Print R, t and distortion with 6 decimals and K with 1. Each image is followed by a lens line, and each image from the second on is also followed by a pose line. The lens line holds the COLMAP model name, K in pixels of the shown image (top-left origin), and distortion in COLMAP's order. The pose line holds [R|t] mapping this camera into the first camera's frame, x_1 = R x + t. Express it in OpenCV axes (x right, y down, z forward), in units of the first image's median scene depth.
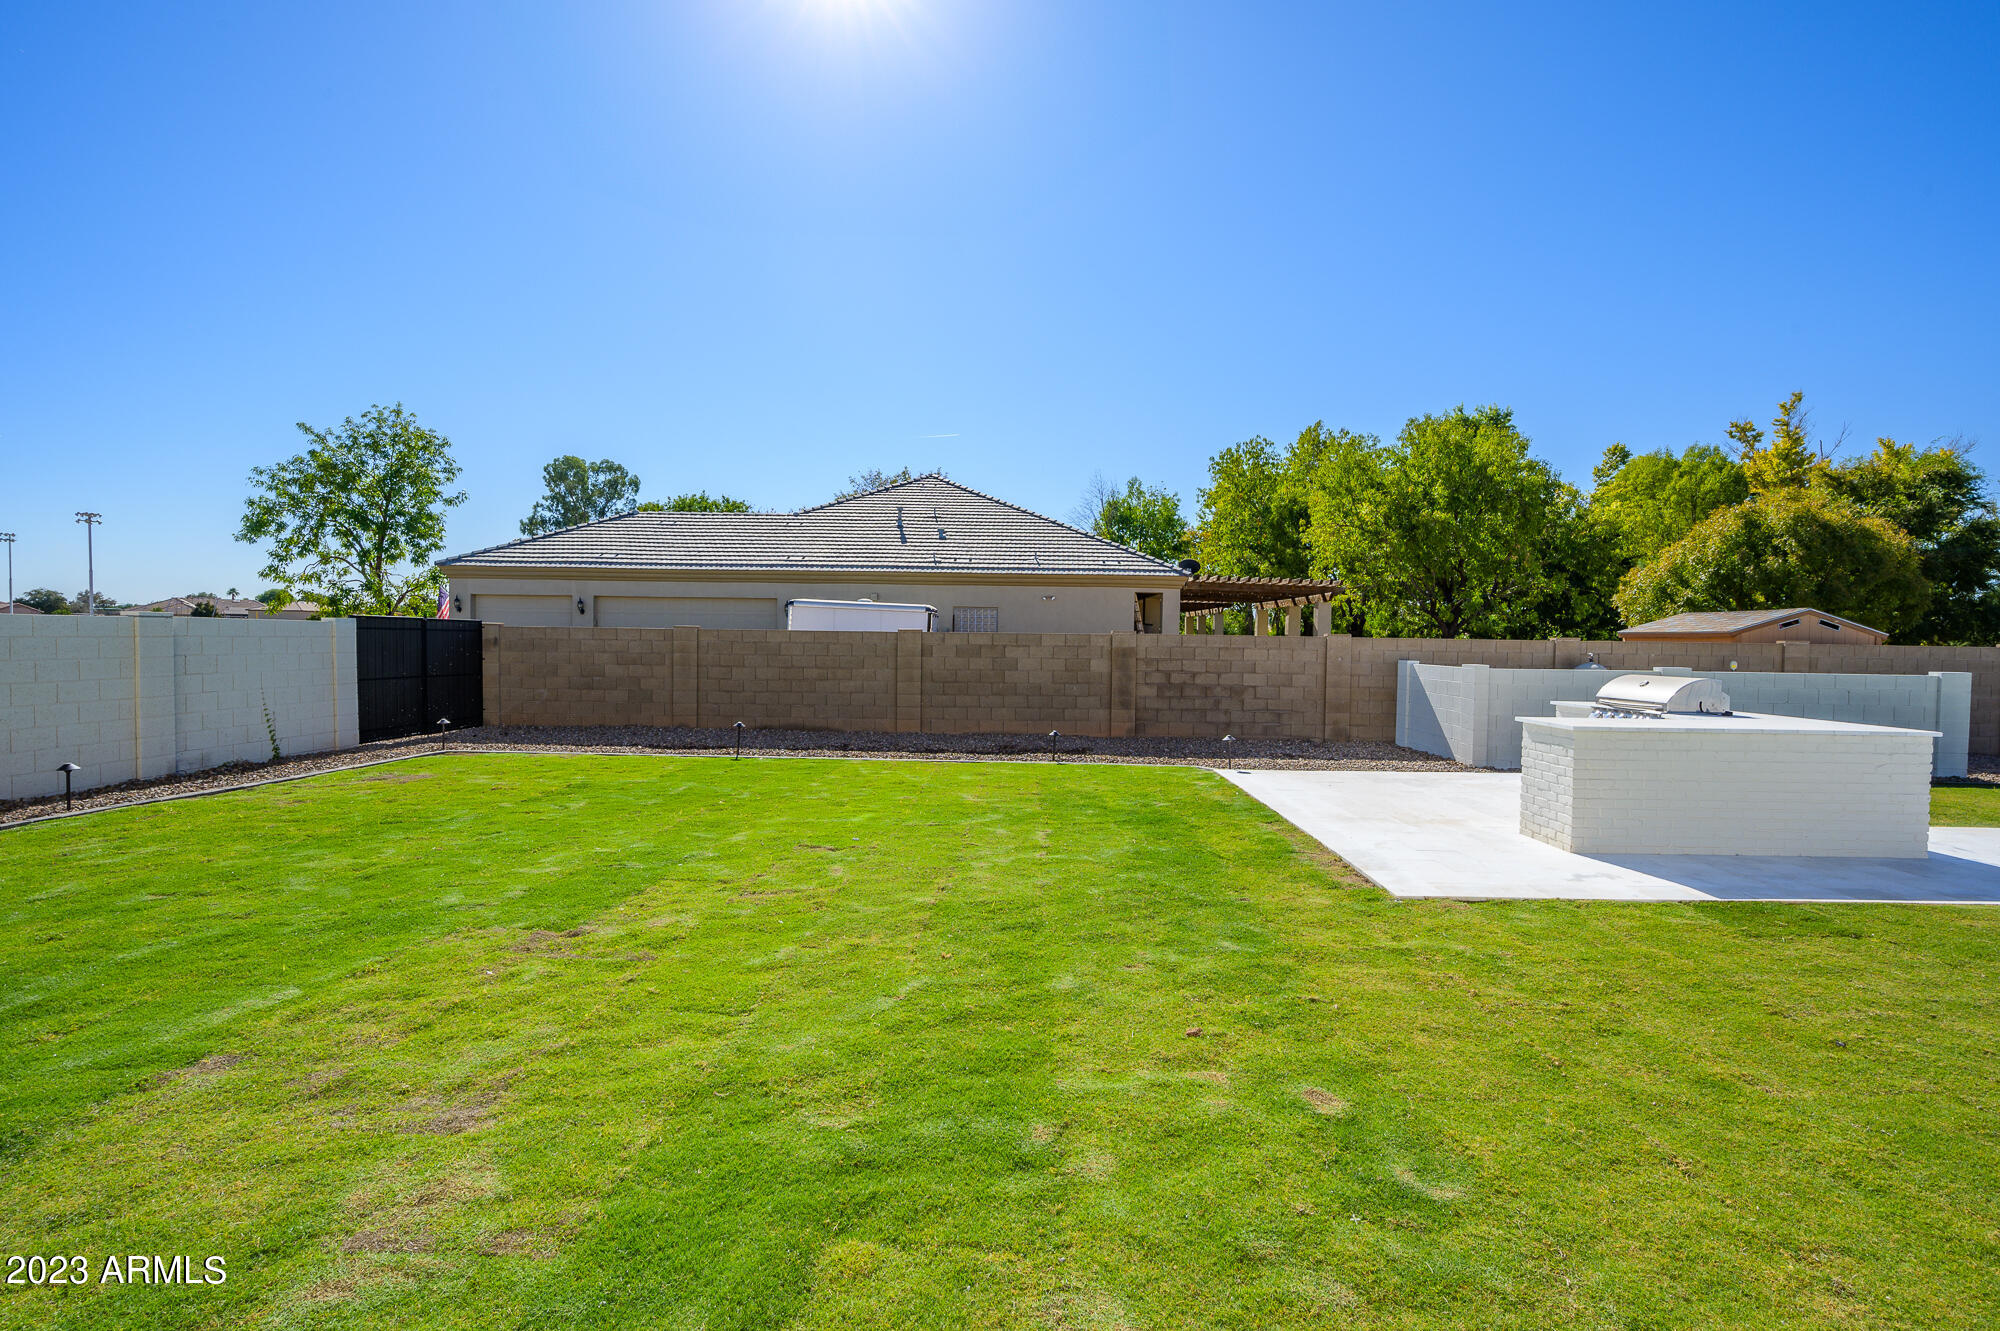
lens RADIAL K [[942.2, 0, 997.6], [0, 942.2, 645.3], [0, 0, 1]] dist [-0.001202, -0.000453]
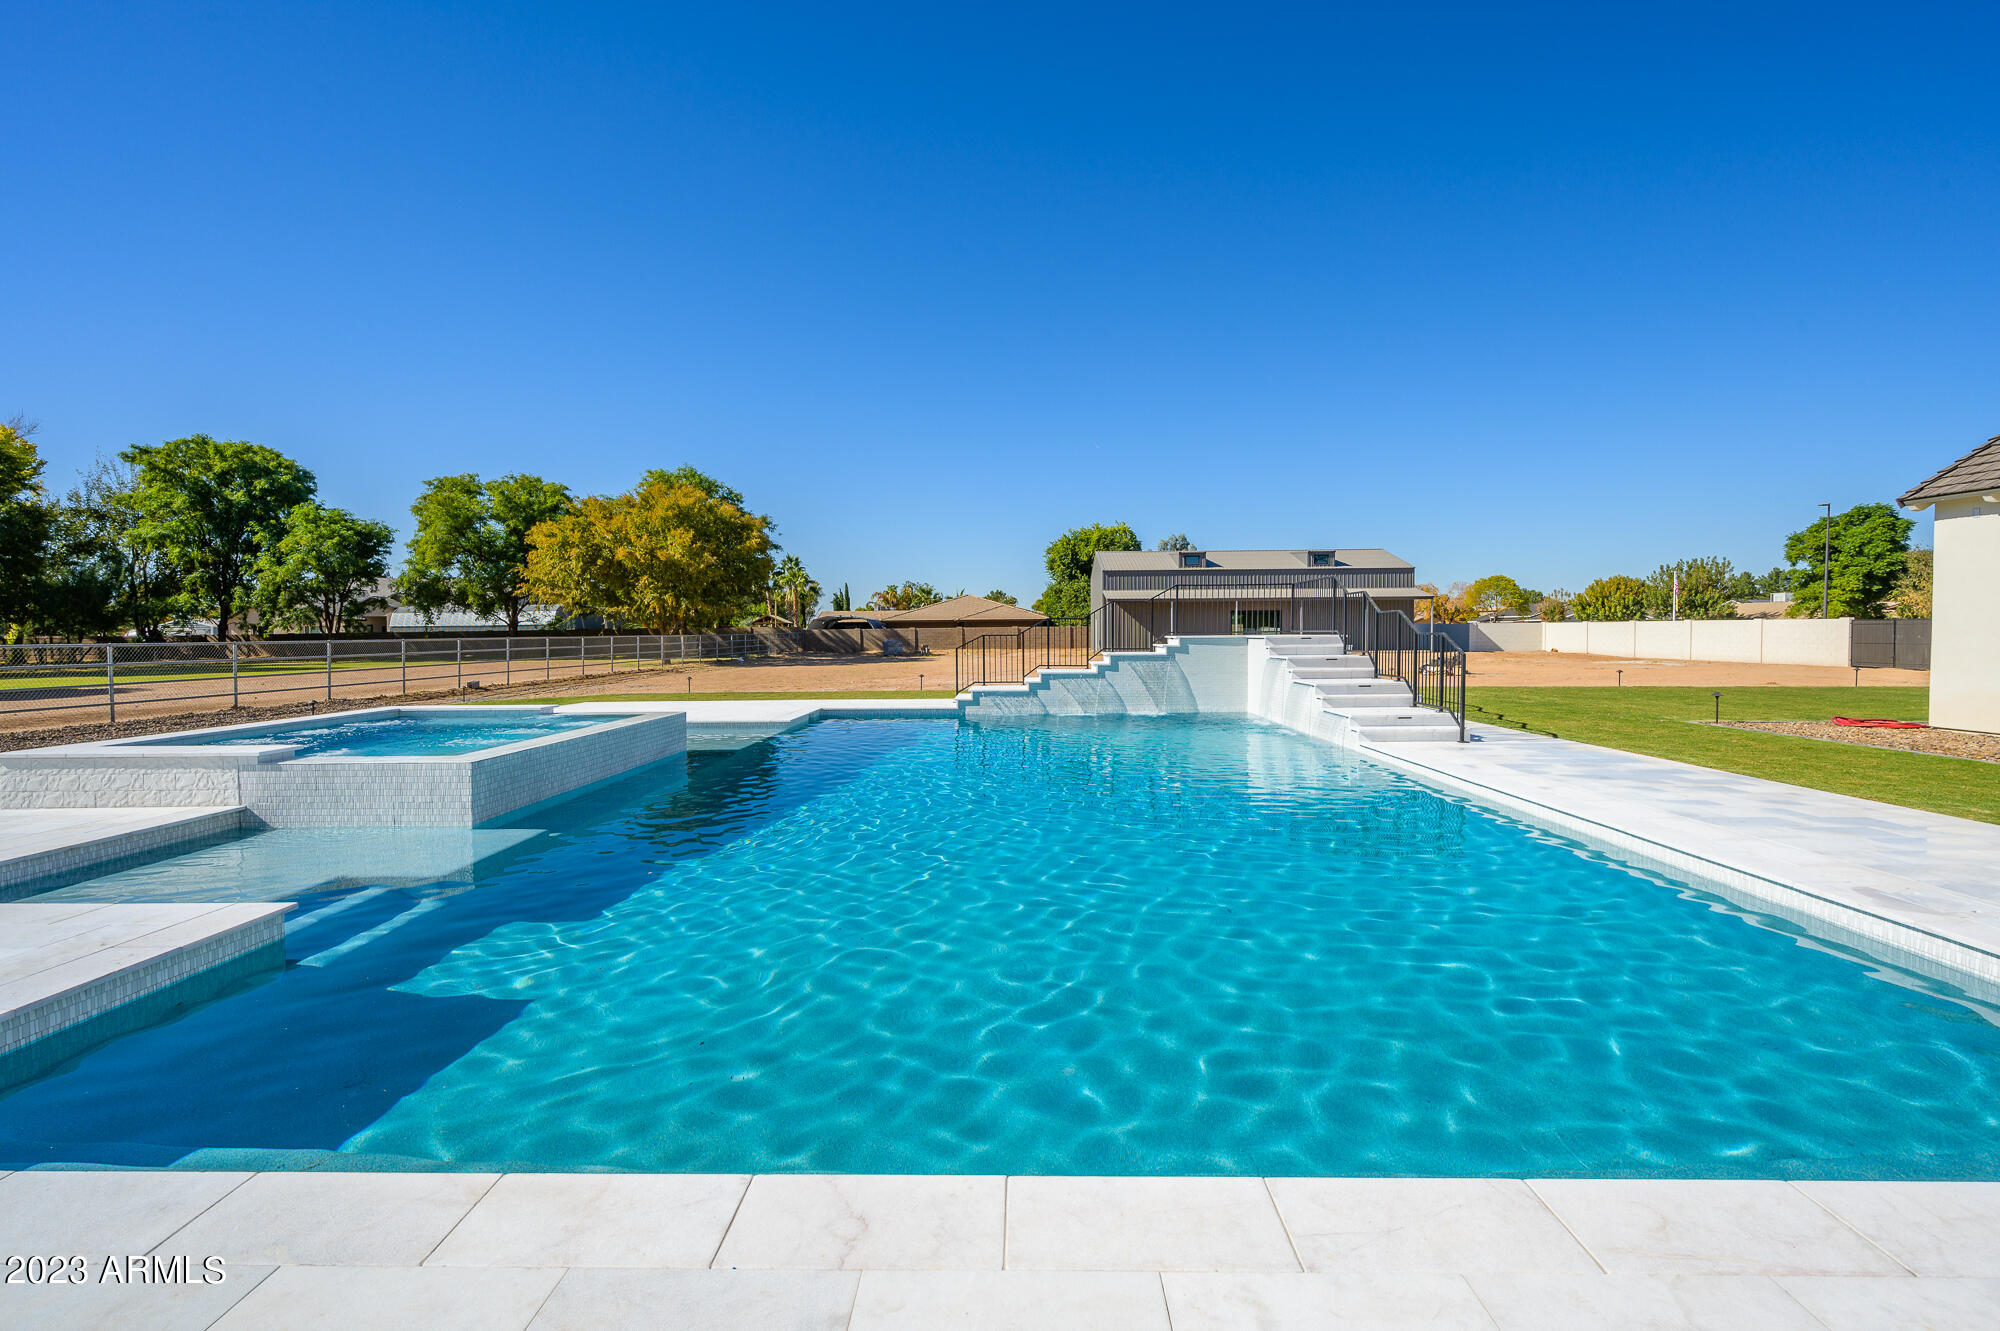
lens RADIAL K [[875.0, 0, 1002.5], [0, 875.0, 660.9], [0, 0, 1]] dist [-0.000718, 0.000247]
pose [[-0.000951, -0.050429, 0.998727, 0.117267], [0.017394, 0.998576, 0.050438, 0.004707], [-0.999848, 0.017420, -0.000073, -0.020106]]
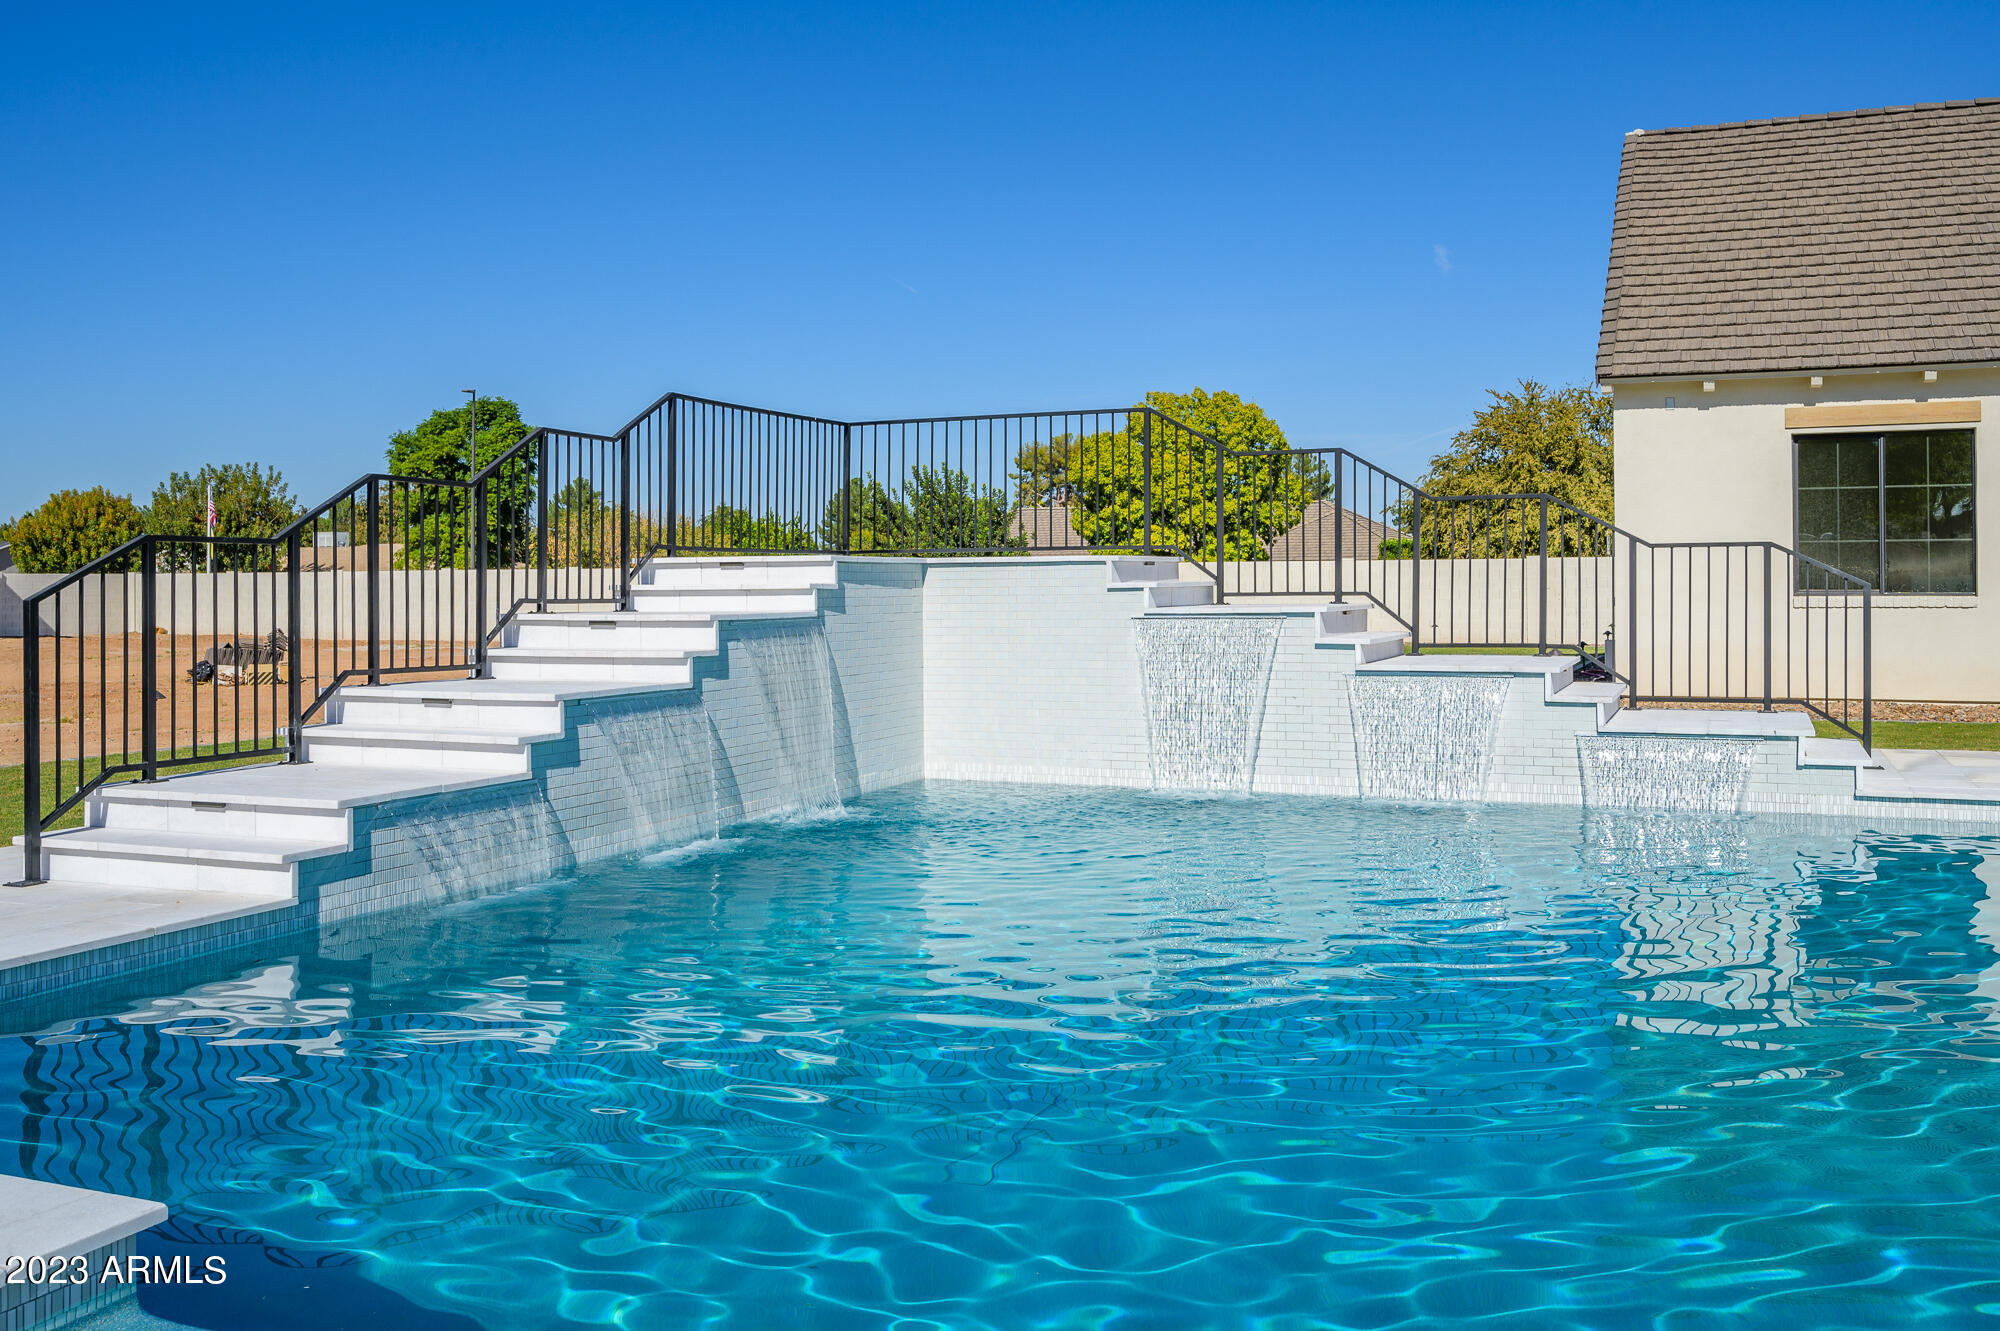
lens RADIAL K [[1771.0, 0, 1009.3], [0, 1771.0, 585.4], [0, 0, 1]] dist [-0.004509, -0.000989]
pose [[-0.931636, -0.010028, 0.363256, 0.339610], [-0.005227, 0.999886, 0.014196, 0.013190], [-0.363356, 0.011326, -0.931581, 0.092966]]
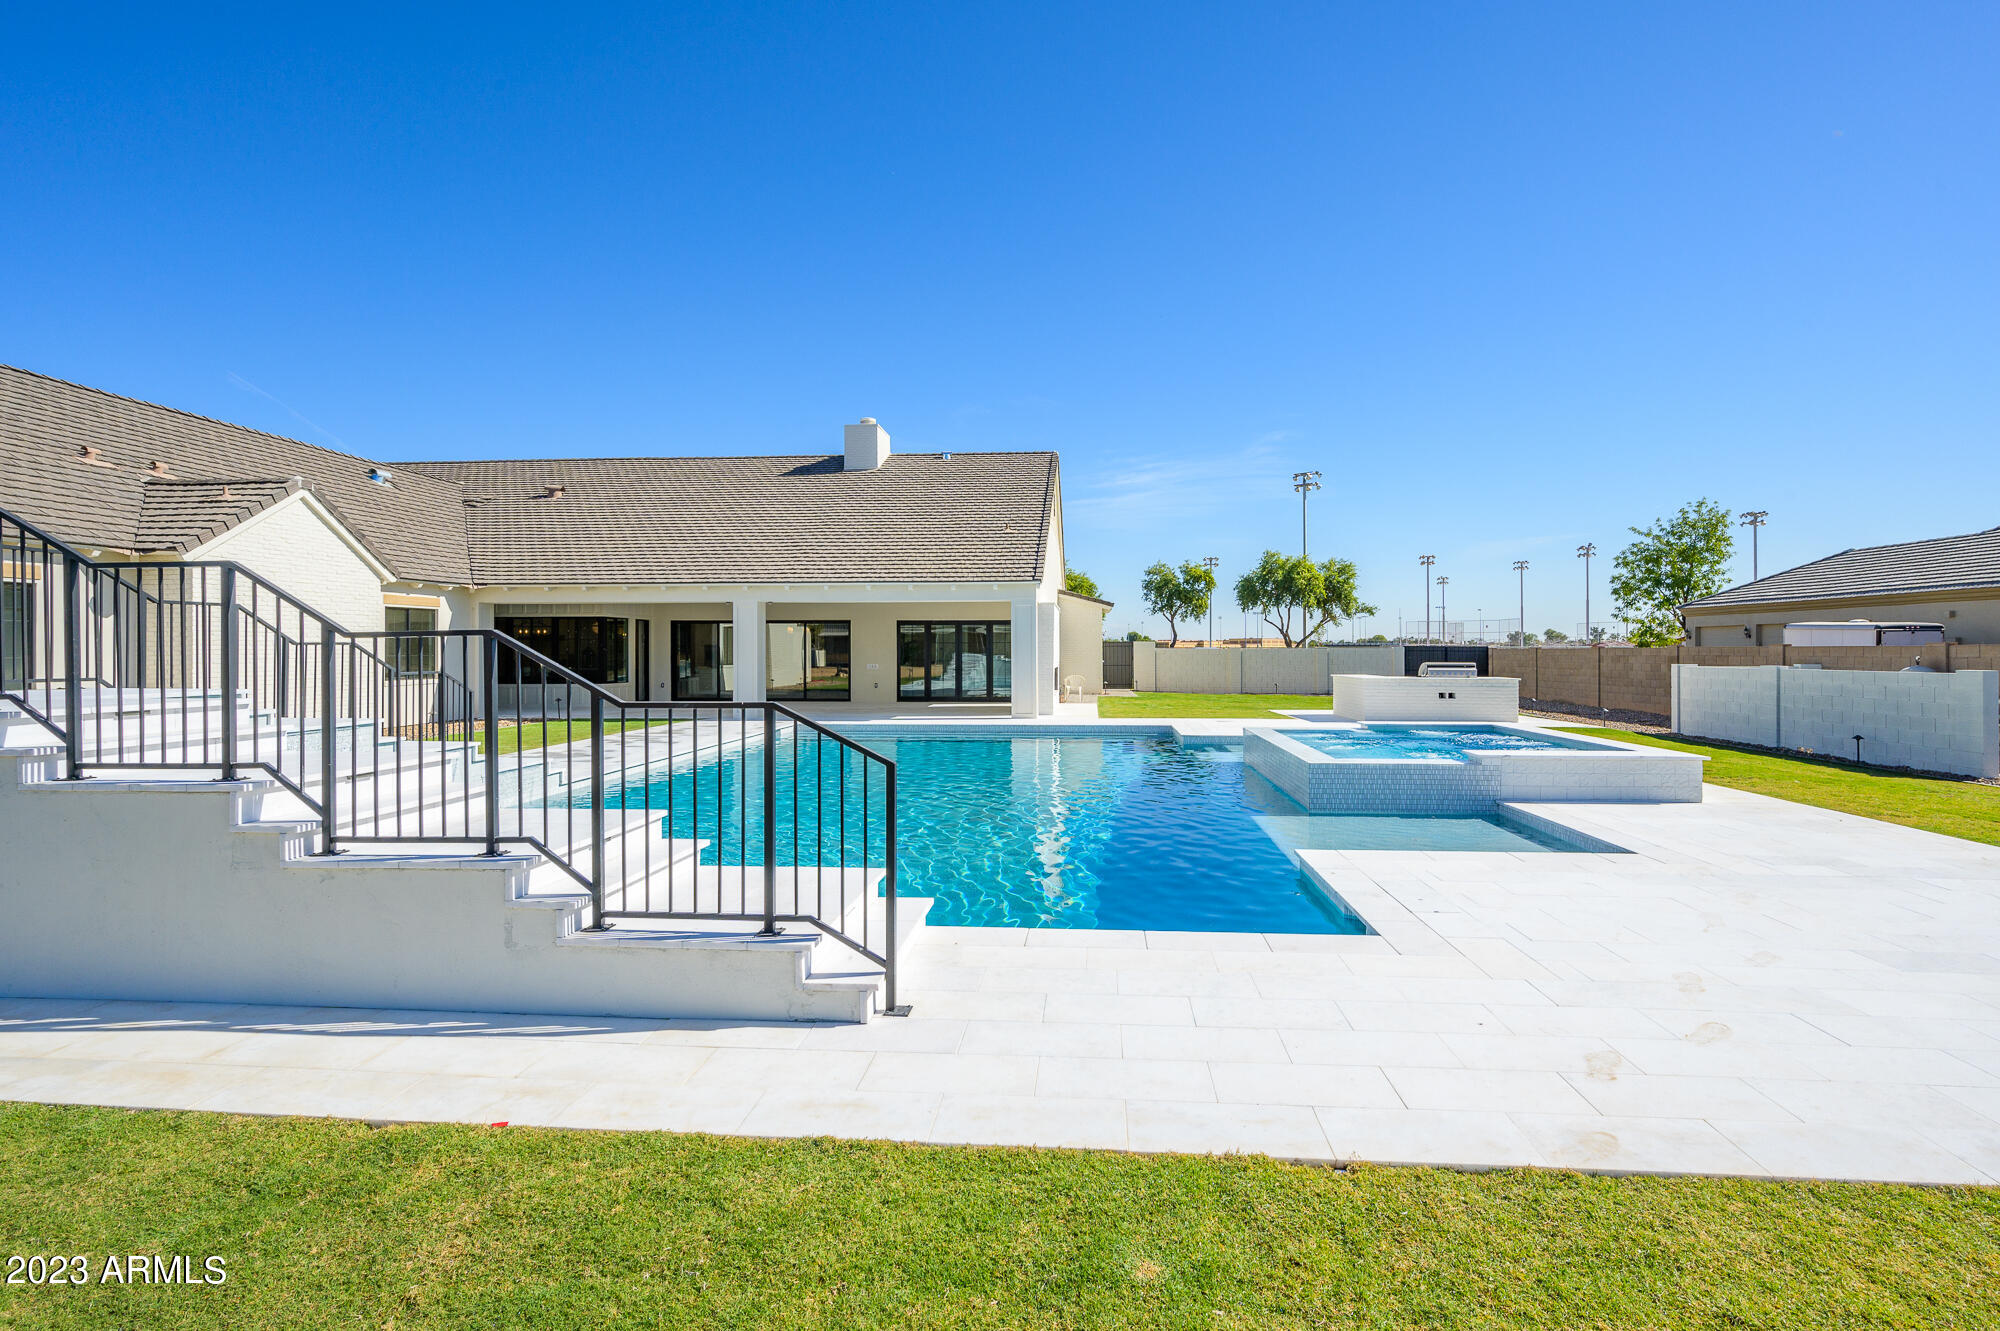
lens RADIAL K [[924.7, 0, 1027.2], [0, 924.7, 646.3], [0, 0, 1]] dist [0.000744, -0.000339]
pose [[-0.050267, -0.019855, -0.998538, 0.533186], [-0.008892, 0.999772, -0.019432, 0.007808], [0.998696, 0.007902, -0.050432, 0.013125]]
